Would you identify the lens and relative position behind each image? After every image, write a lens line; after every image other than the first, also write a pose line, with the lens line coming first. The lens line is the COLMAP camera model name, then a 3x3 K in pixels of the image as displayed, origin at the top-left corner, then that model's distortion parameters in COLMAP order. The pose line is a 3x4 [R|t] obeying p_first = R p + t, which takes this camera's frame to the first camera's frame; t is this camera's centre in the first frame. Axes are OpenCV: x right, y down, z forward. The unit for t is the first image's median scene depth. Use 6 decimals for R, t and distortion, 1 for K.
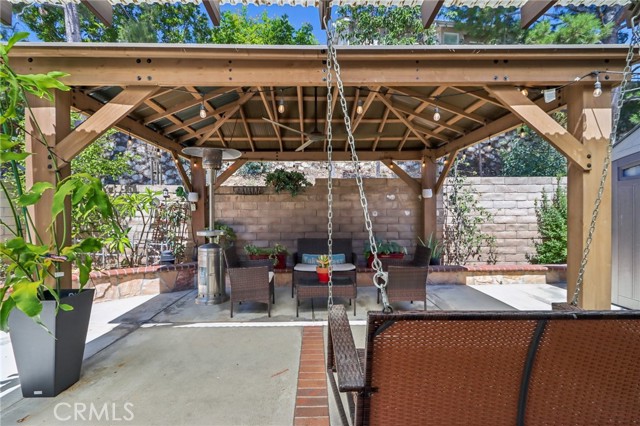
lens RADIAL K [[295.9, 0, 312.6], [0, 295.9, 212.0], [0, 0, 1]] dist [-0.005627, -0.001597]
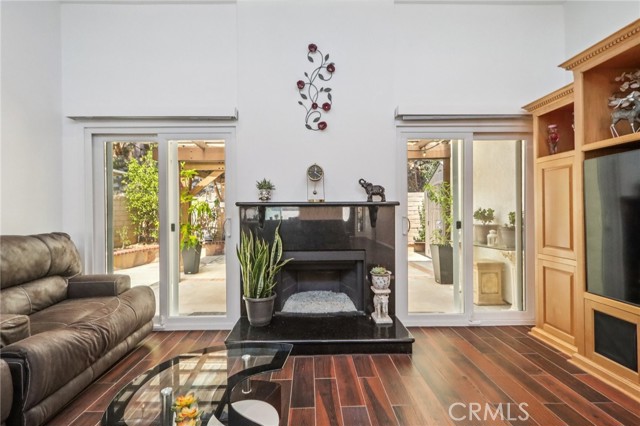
lens RADIAL K [[295.9, 0, 312.6], [0, 295.9, 212.0], [0, 0, 1]] dist [-0.005627, -0.001597]
pose [[0.999938, 0.000310, 0.011131, 0.113073], [-0.000332, 0.999998, 0.001912, -0.009019], [-0.011130, -0.001916, 0.999936, -0.737195]]
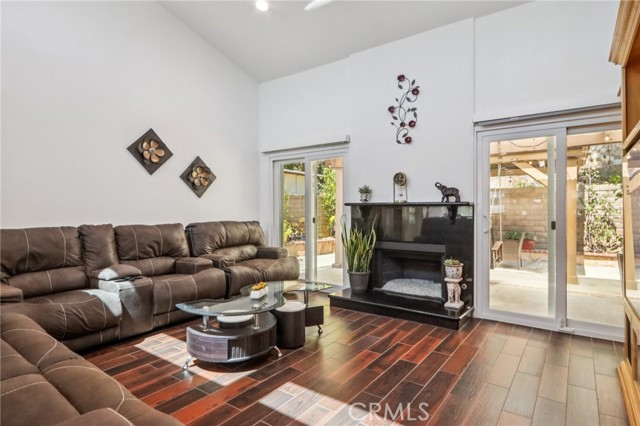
lens RADIAL K [[350.7, 0, 306.1], [0, 350.7, 211.7], [0, 0, 1]] dist [-0.002363, -0.000384]
pose [[0.788707, 0.010361, -0.614682, 0.404507], [-0.004611, 0.999930, 0.010939, -0.012372], [0.614752, -0.005793, 0.788699, -0.932453]]
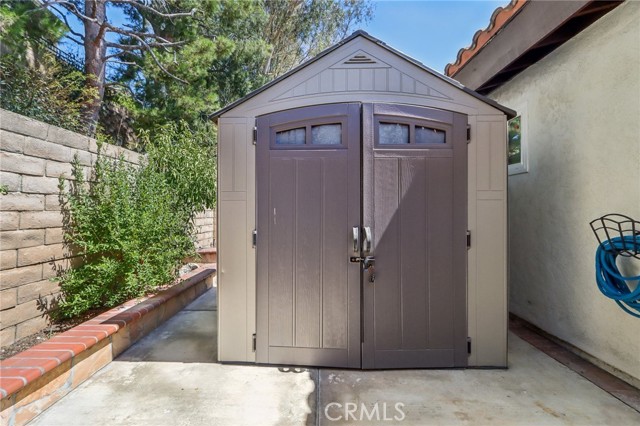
lens RADIAL K [[295.9, 0, 312.6], [0, 295.9, 212.0], [0, 0, 1]] dist [-0.005627, -0.001597]
pose [[0.021966, 0.006812, 0.999736, 0.301371], [-0.008007, 0.999946, -0.006638, 0.013560], [-0.999727, -0.007859, 0.022019, 0.594271]]
